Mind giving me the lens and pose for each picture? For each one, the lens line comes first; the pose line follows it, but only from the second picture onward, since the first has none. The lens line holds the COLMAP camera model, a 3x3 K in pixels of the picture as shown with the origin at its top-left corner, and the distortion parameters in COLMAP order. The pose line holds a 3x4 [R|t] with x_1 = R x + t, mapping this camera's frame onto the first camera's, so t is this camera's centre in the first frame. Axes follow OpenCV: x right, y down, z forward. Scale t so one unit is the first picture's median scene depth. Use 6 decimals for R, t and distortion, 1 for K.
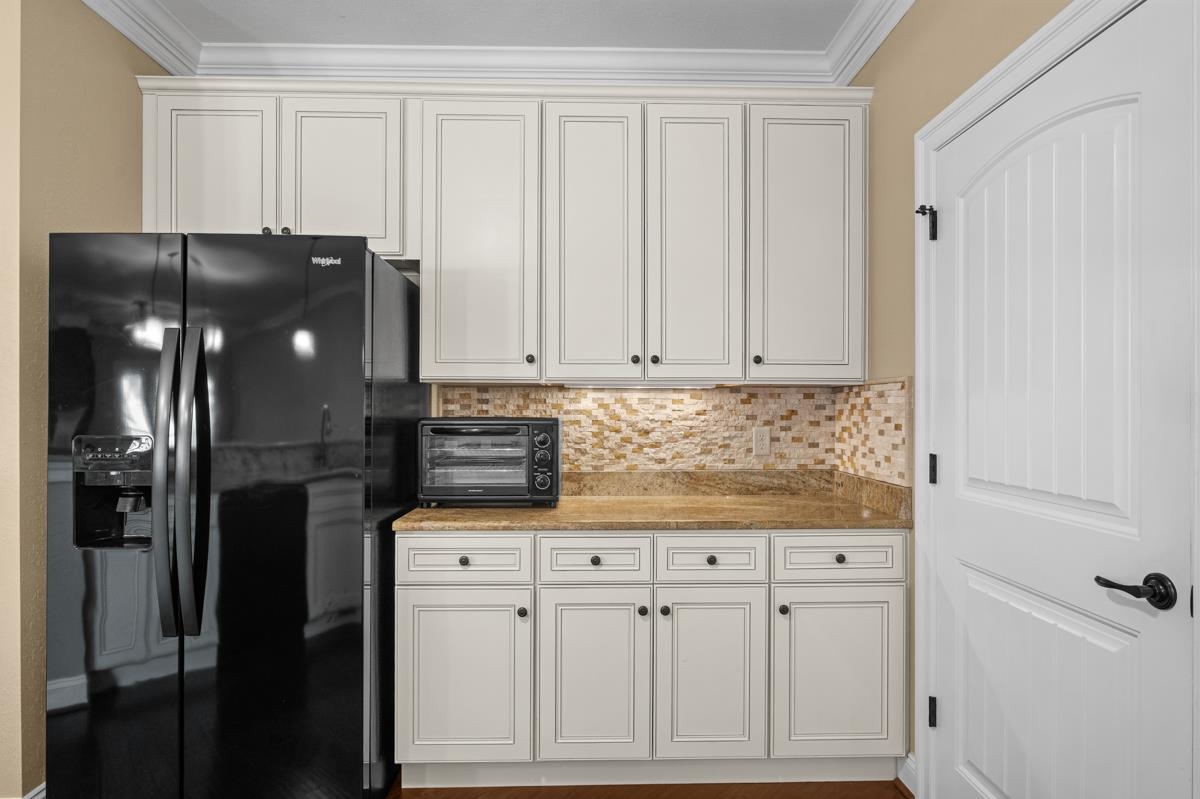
lens RADIAL K [[624.7, 0, 605.5], [0, 624.7, 406.8], [0, 0, 1]] dist [-0.007203, 0.003295]
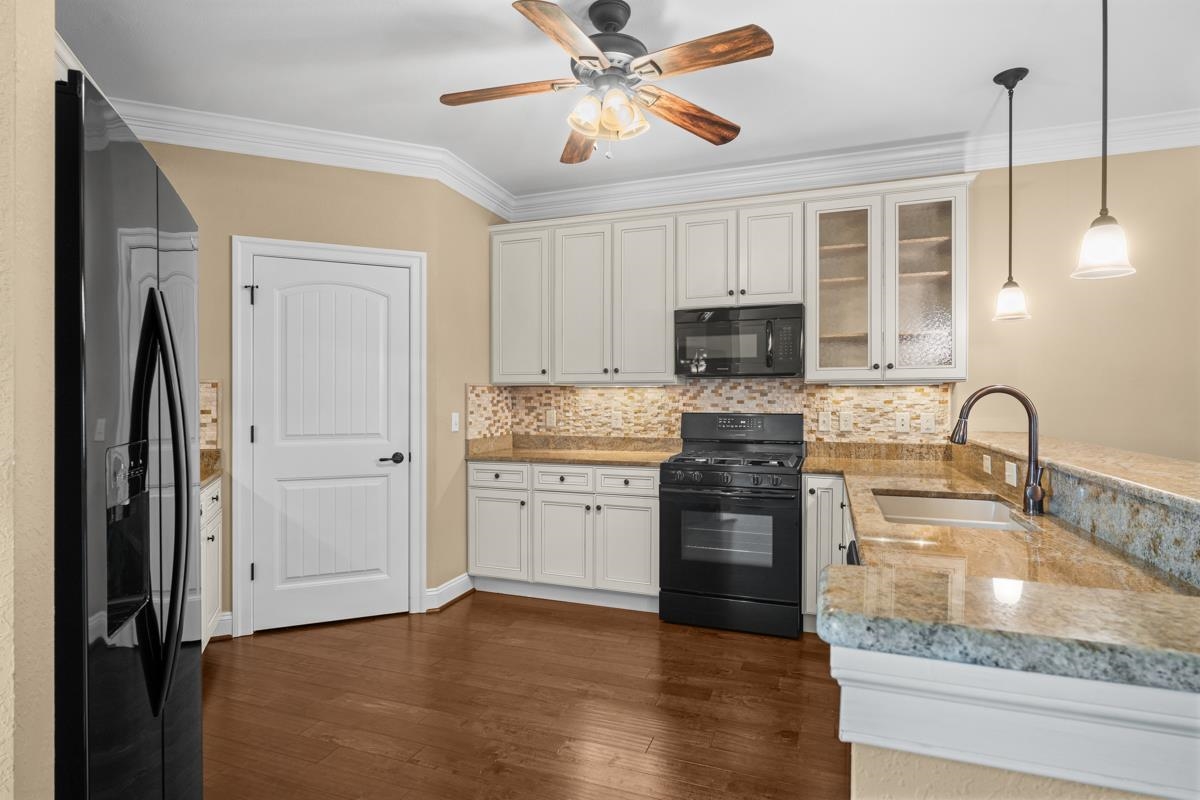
lens RADIAL K [[624.7, 0, 601.1], [0, 624.7, 408.3], [0, 0, 1]] dist [-0.007203, 0.003295]
pose [[-0.375643, -0.013979, 0.926659, -1.188822], [-0.002601, 0.999898, 0.014029, -0.001073], [-0.926761, 0.002860, -0.375641, 0.600852]]
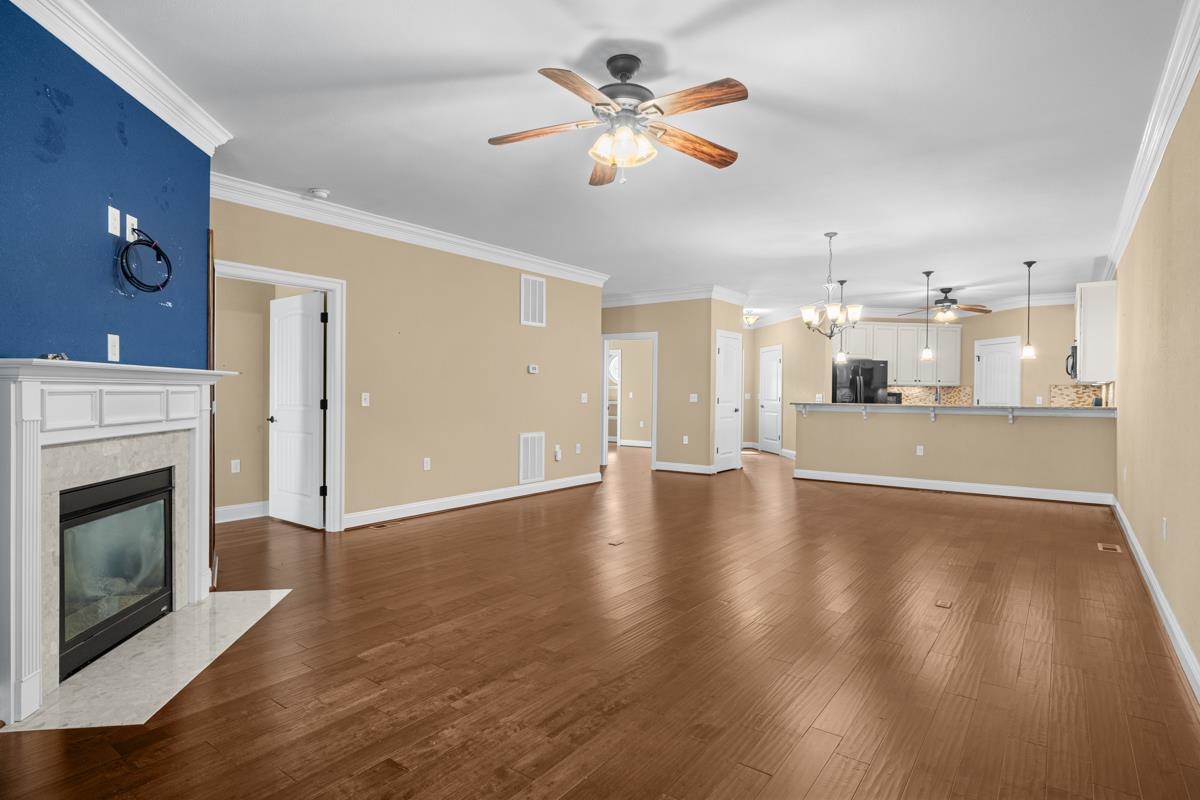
lens RADIAL K [[624.7, 0, 598.7], [0, 624.7, 399.8], [0, 0, 1]] dist [-0.007203, 0.003295]
pose [[0.994930, 0.006563, 0.100357, -2.777438], [-0.008142, 0.999849, 0.015326, 0.016929], [-0.100241, -0.016066, 0.994833, -3.430330]]
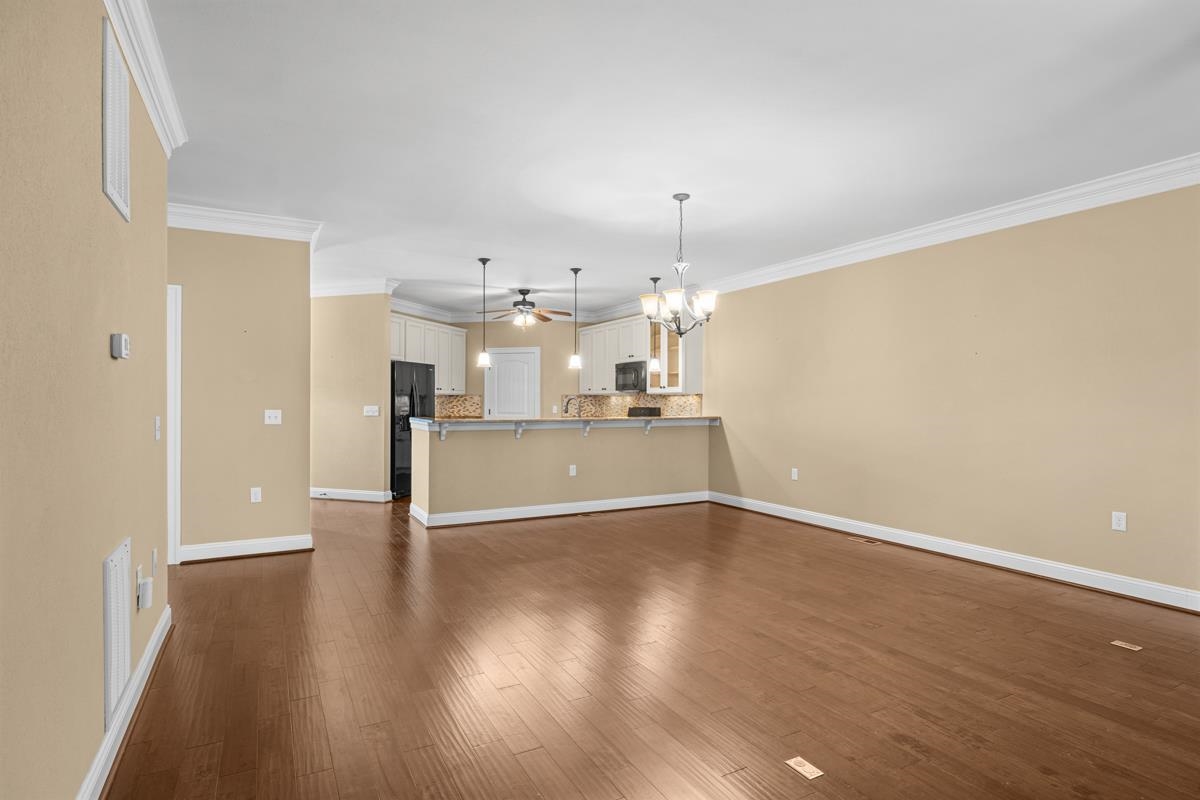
lens RADIAL K [[624.7, 0, 604.0], [0, 624.7, 403.0], [0, 0, 1]] dist [-0.007203, 0.003295]
pose [[0.323321, -0.001224, 0.946289, -3.465901], [-0.007109, 0.999968, 0.003722, -0.003484], [-0.946263, -0.007931, 0.323302, -1.377074]]
